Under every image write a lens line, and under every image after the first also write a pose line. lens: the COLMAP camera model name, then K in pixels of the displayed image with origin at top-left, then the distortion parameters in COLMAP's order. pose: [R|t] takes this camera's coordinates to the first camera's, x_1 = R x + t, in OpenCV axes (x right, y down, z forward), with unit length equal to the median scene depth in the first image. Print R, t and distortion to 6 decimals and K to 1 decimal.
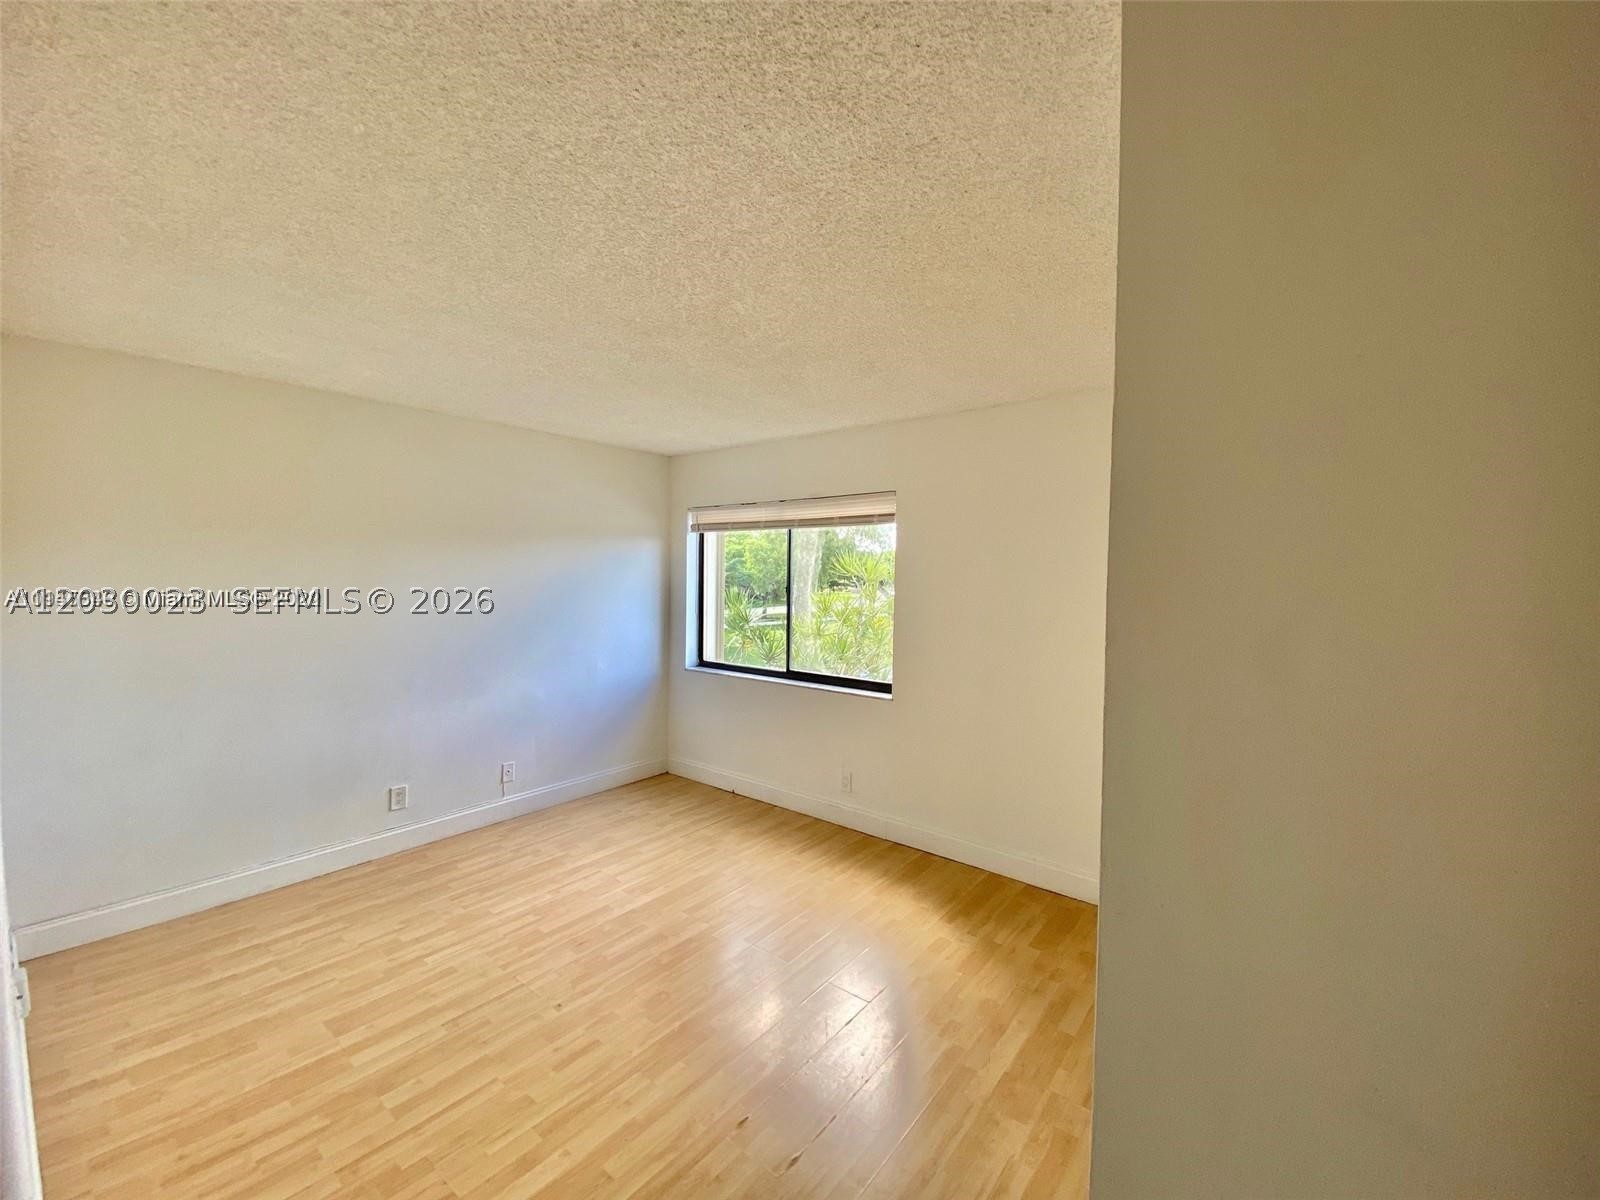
lens RADIAL K [[647.2, 0, 811.6], [0, 647.2, 600.4], [0, 0, 1]] dist [0.000869, -0.017789]
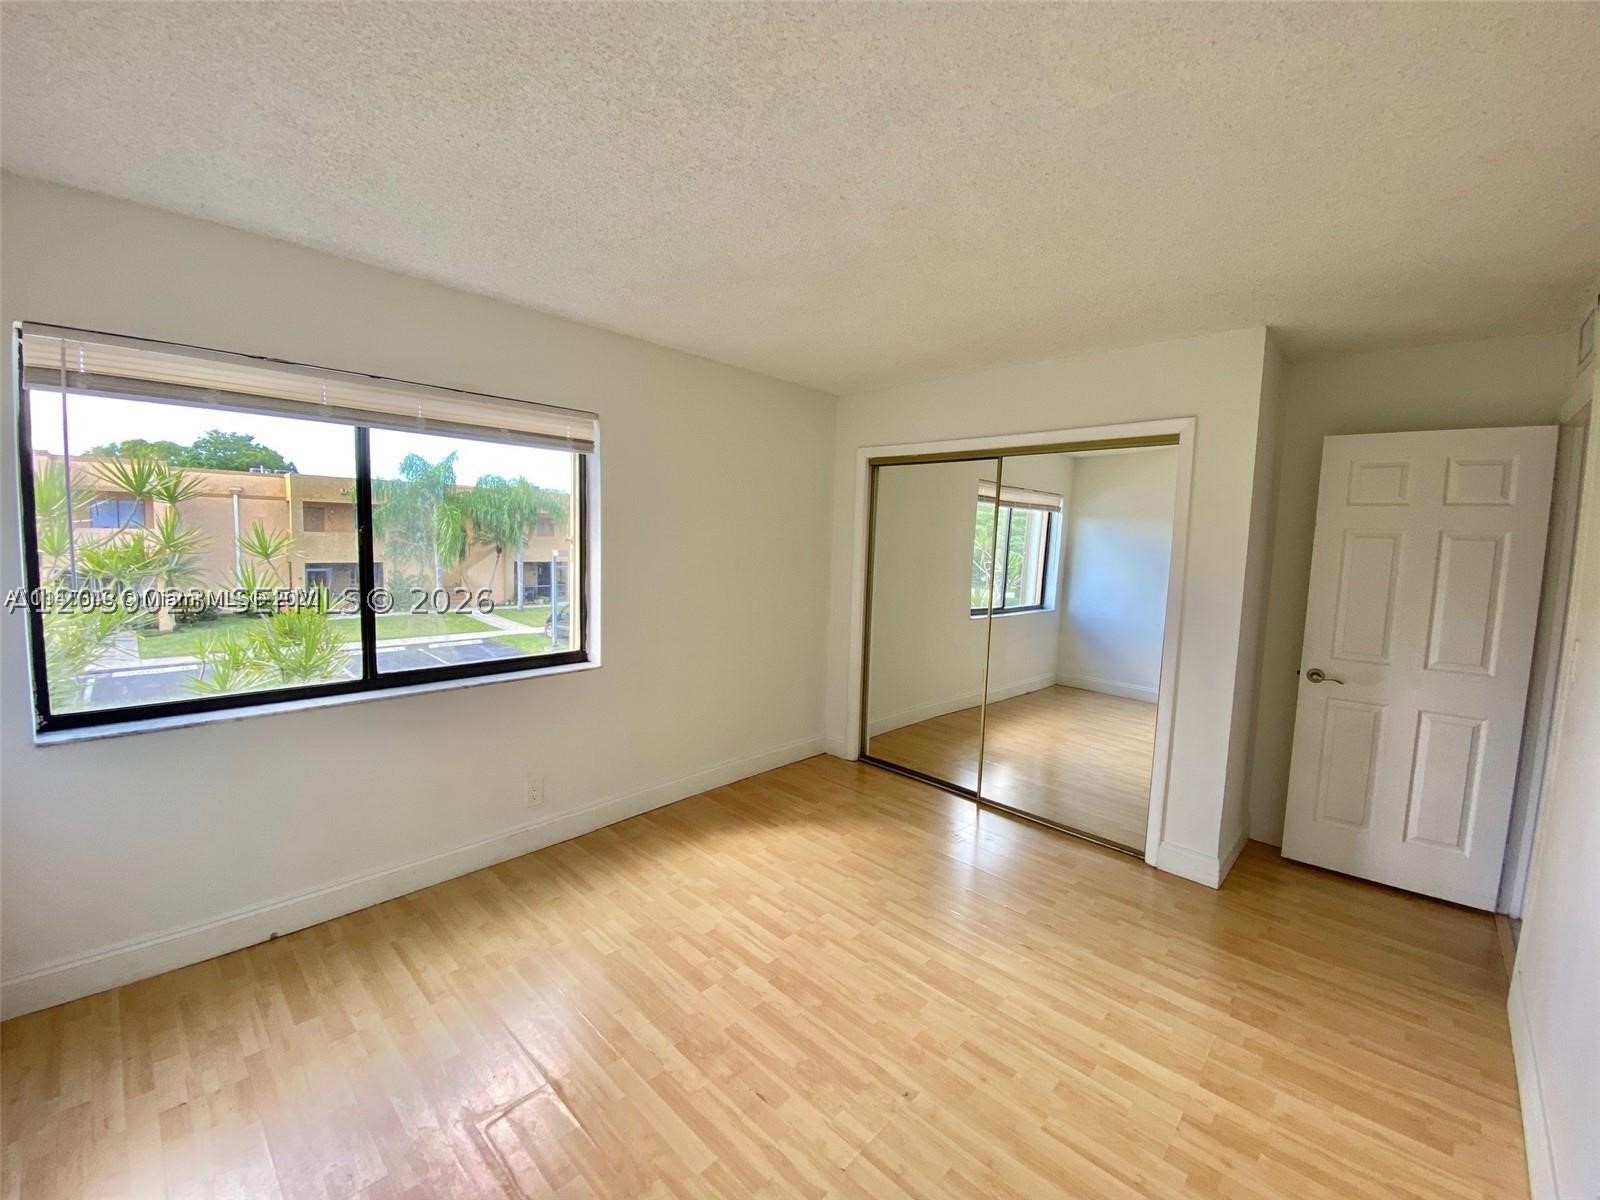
lens RADIAL K [[647.2, 0, 811.6], [0, 647.2, 600.4], [0, 0, 1]] dist [0.000869, -0.017789]
pose [[0.100317, -0.122989, 0.987325, -0.864562], [0.024363, 0.992337, 0.121138, -0.032806], [-0.994657, 0.011902, 0.102545, 0.824001]]
